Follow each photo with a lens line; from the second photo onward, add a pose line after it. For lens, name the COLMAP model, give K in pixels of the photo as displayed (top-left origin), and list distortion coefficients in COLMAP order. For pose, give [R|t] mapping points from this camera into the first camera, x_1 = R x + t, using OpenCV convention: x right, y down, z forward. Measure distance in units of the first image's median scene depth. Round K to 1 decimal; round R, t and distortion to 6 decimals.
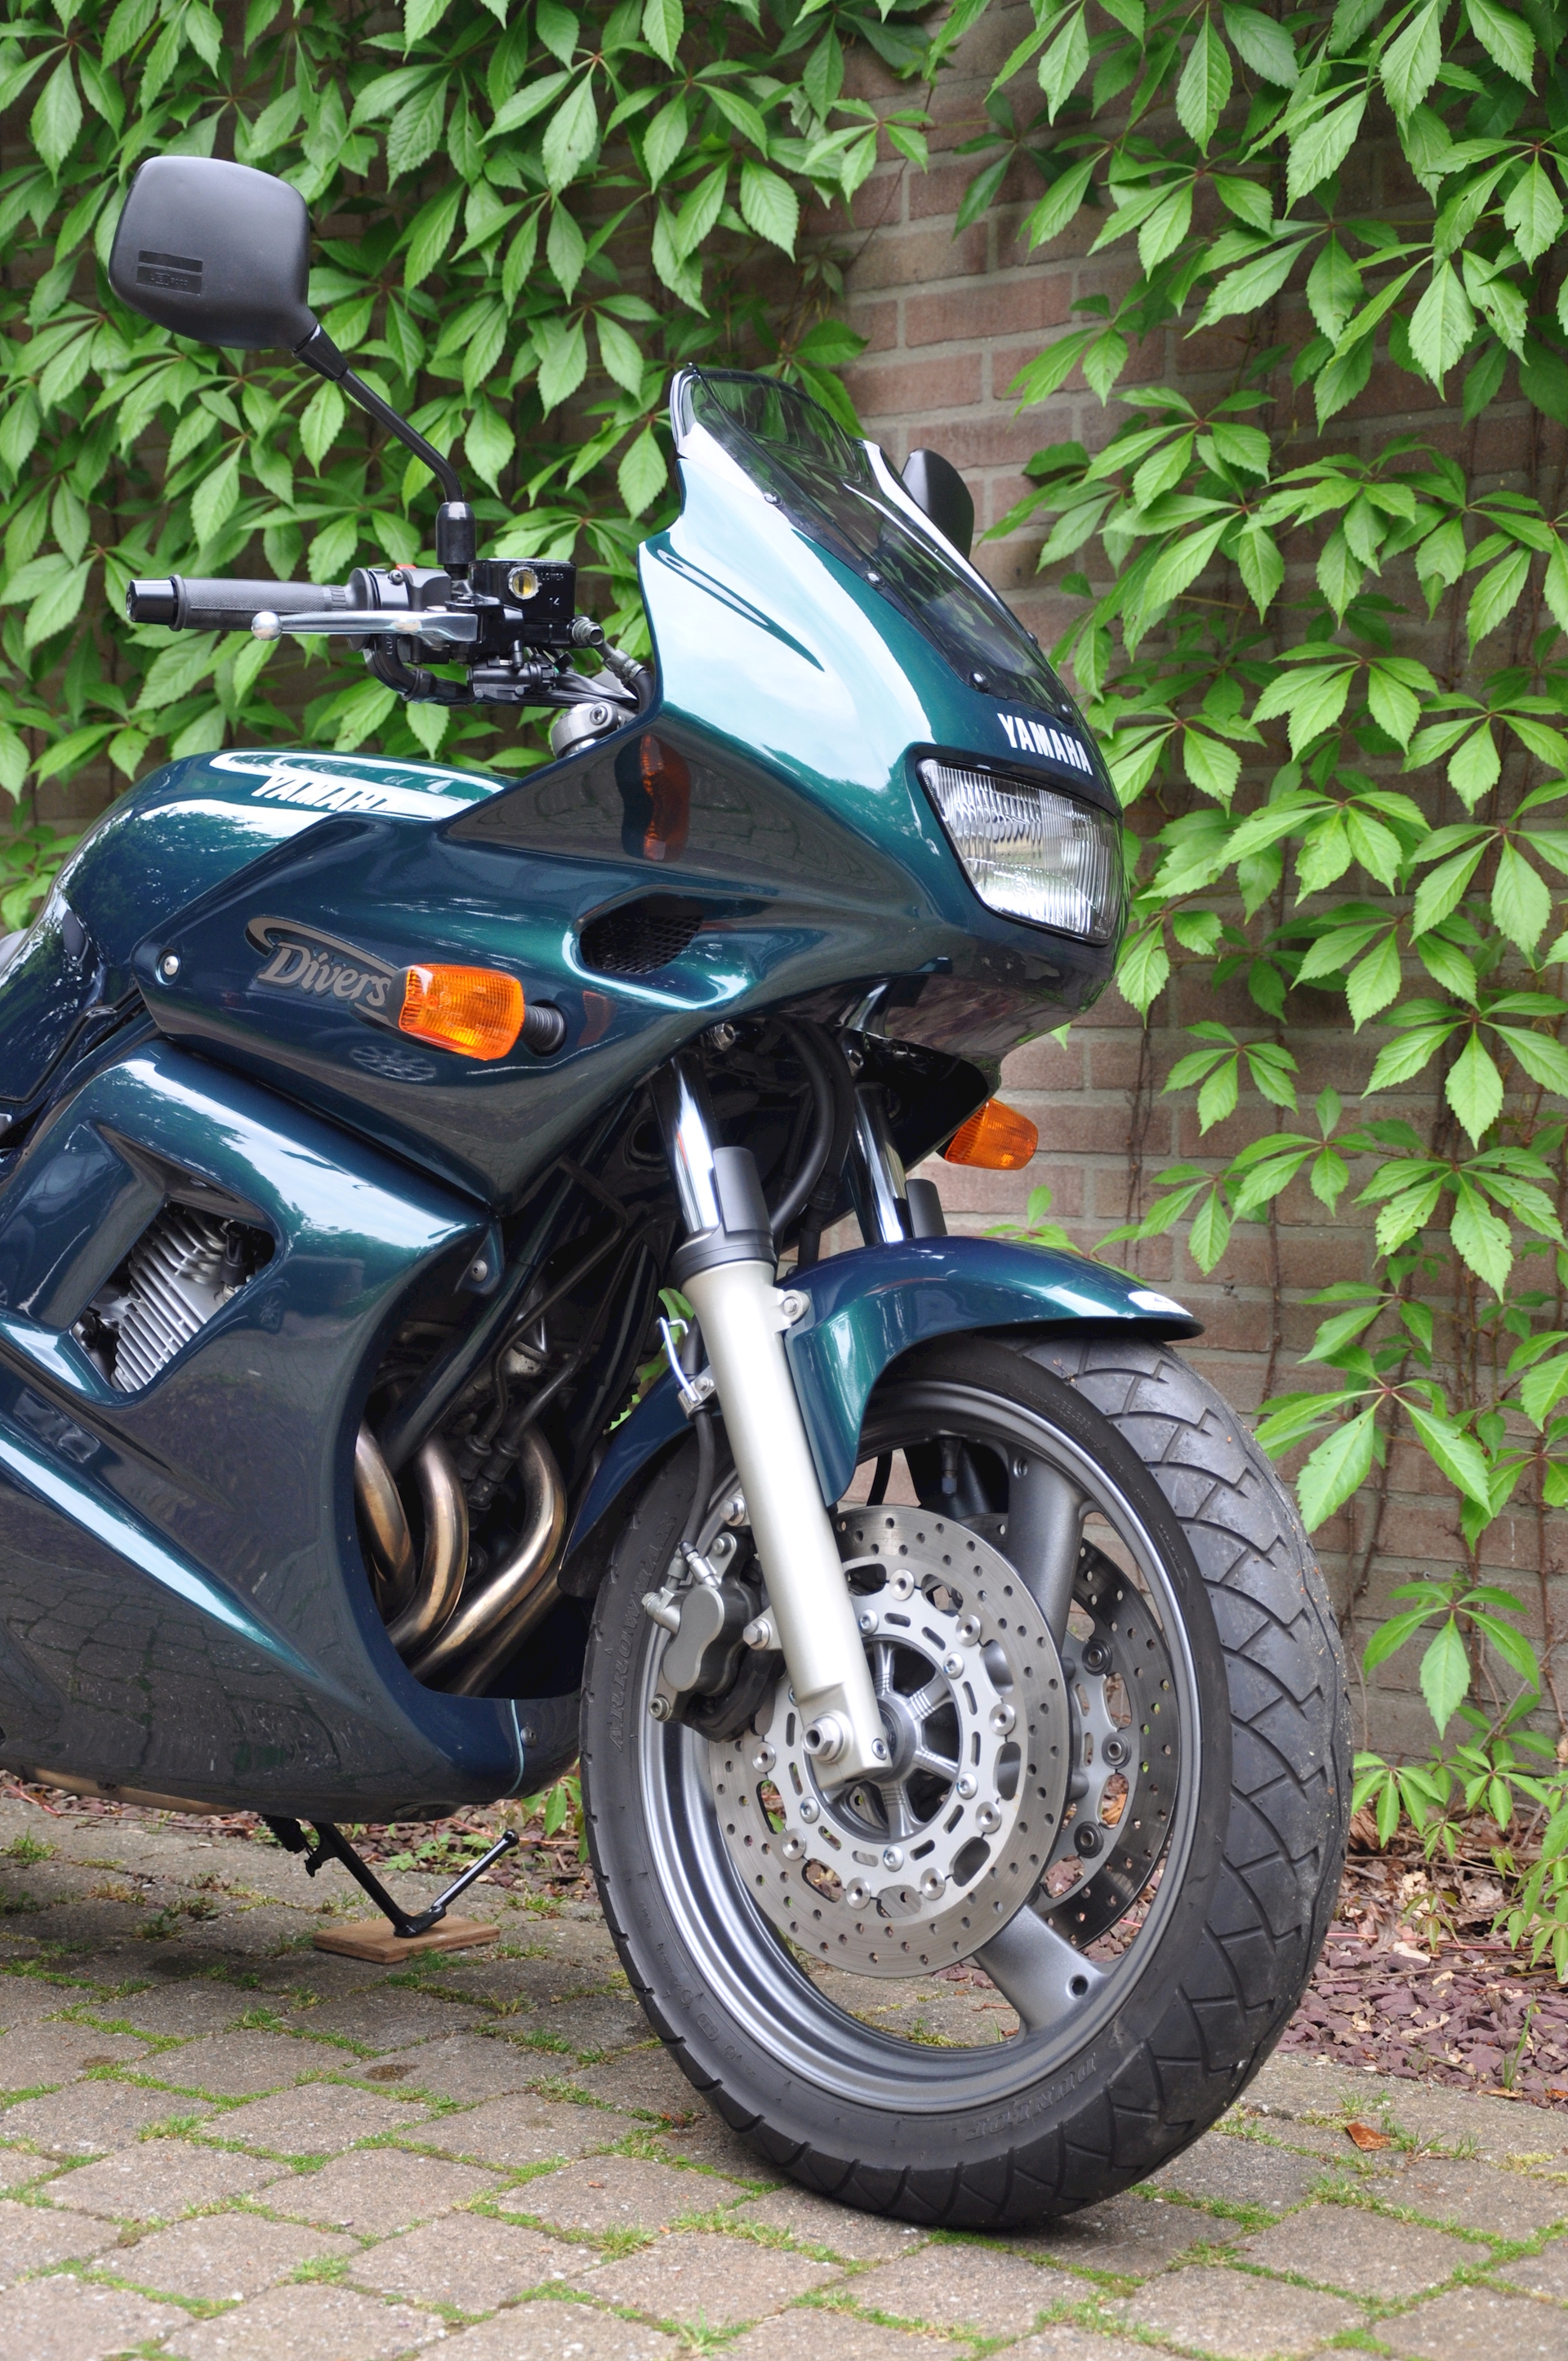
lens RADIAL K [[3886.9, 0, 760.8], [0, 3886.9, 1205.8], [0, 0, 1]] dist [0.334675, 0.000000]
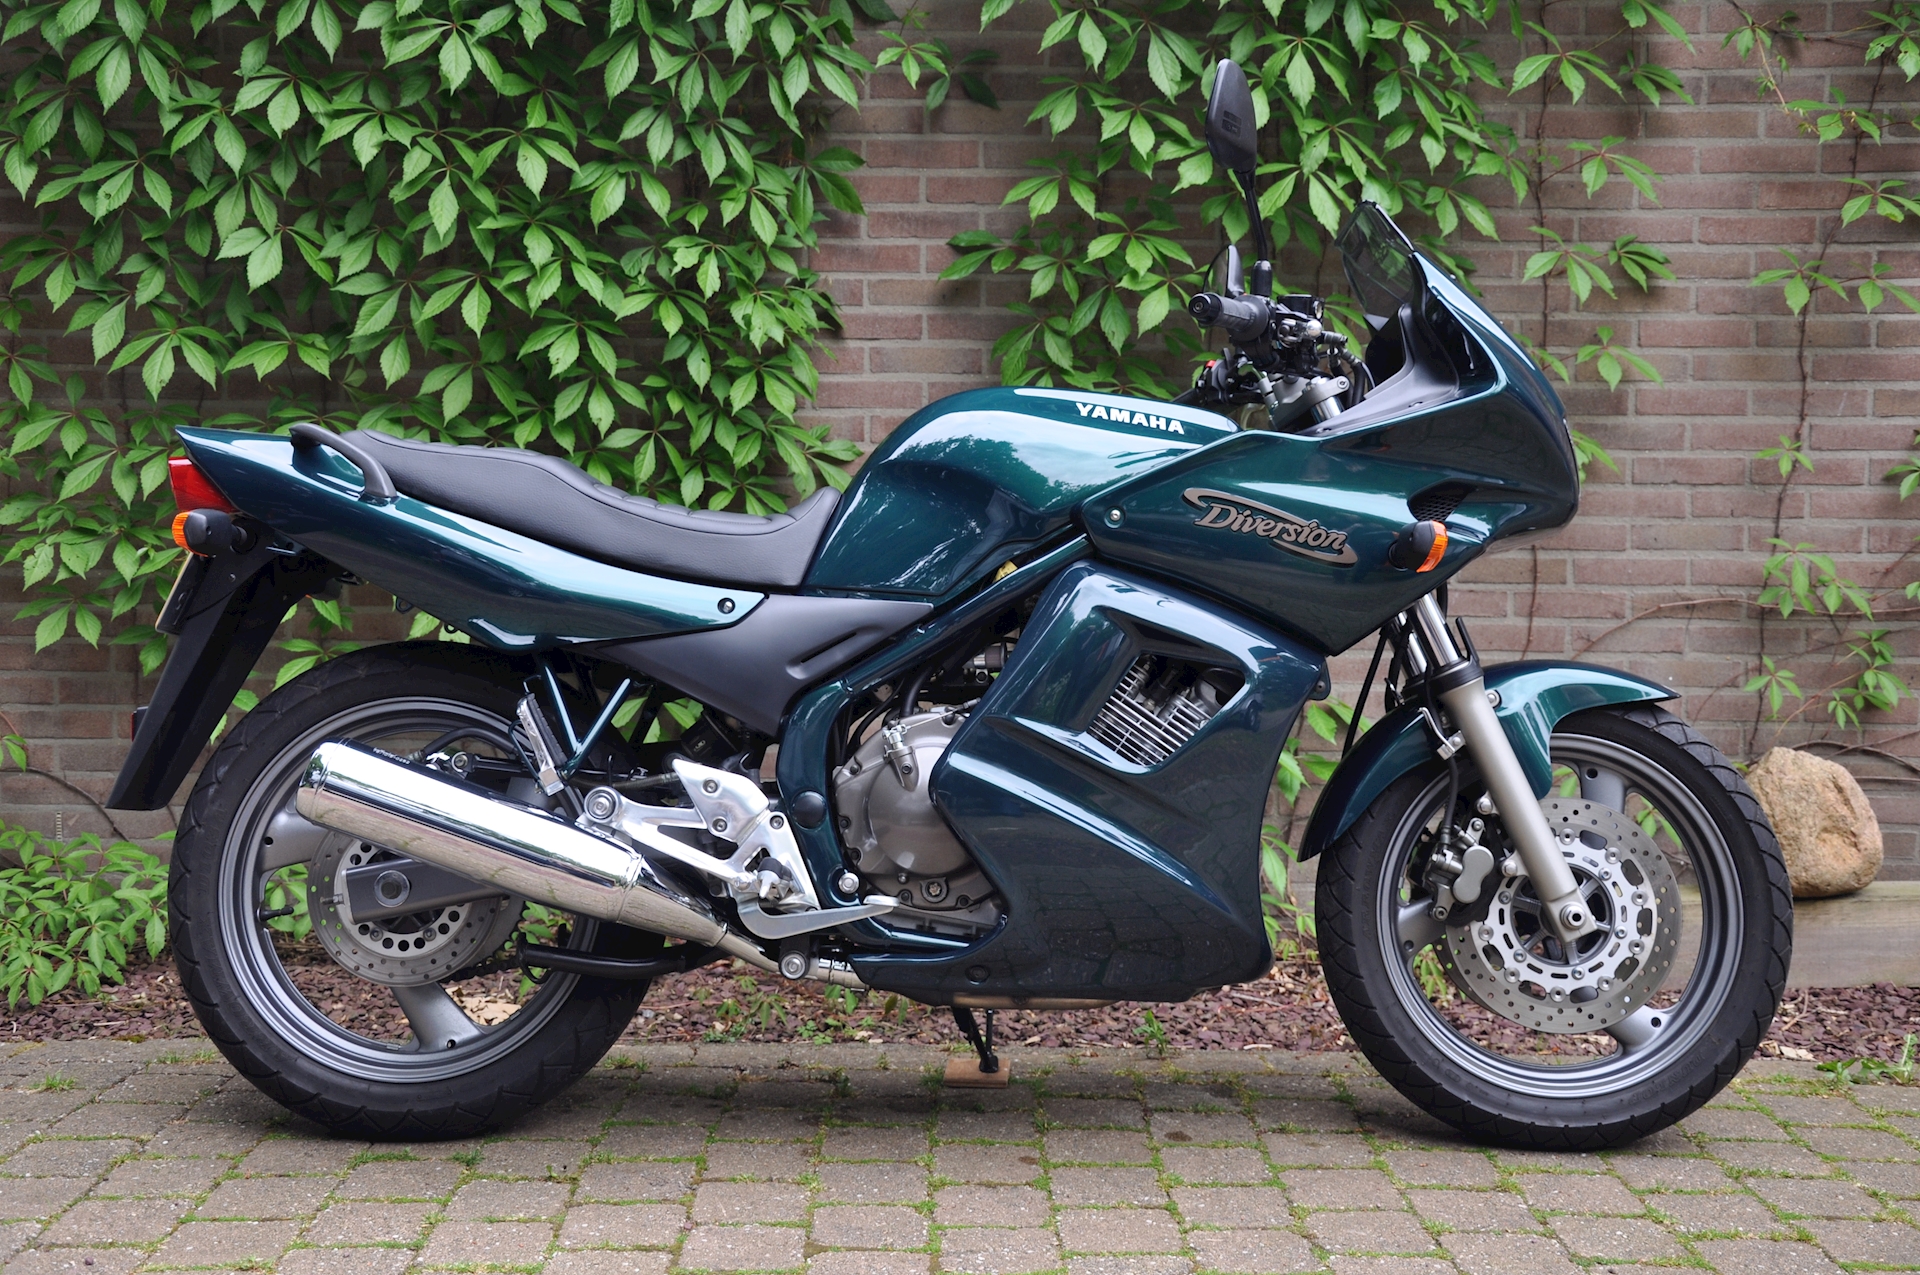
lens RADIAL K [[2144.0, 0, 952.3], [0, 2144.0, 635.3], [0, 0, 1]] dist [0.080705, 0.000000]
pose [[0.771340, -0.023929, 0.635974, -0.704187], [0.022314, 0.999695, 0.010551, -0.017926], [-0.636032, 0.006053, 0.771639, 0.281036]]
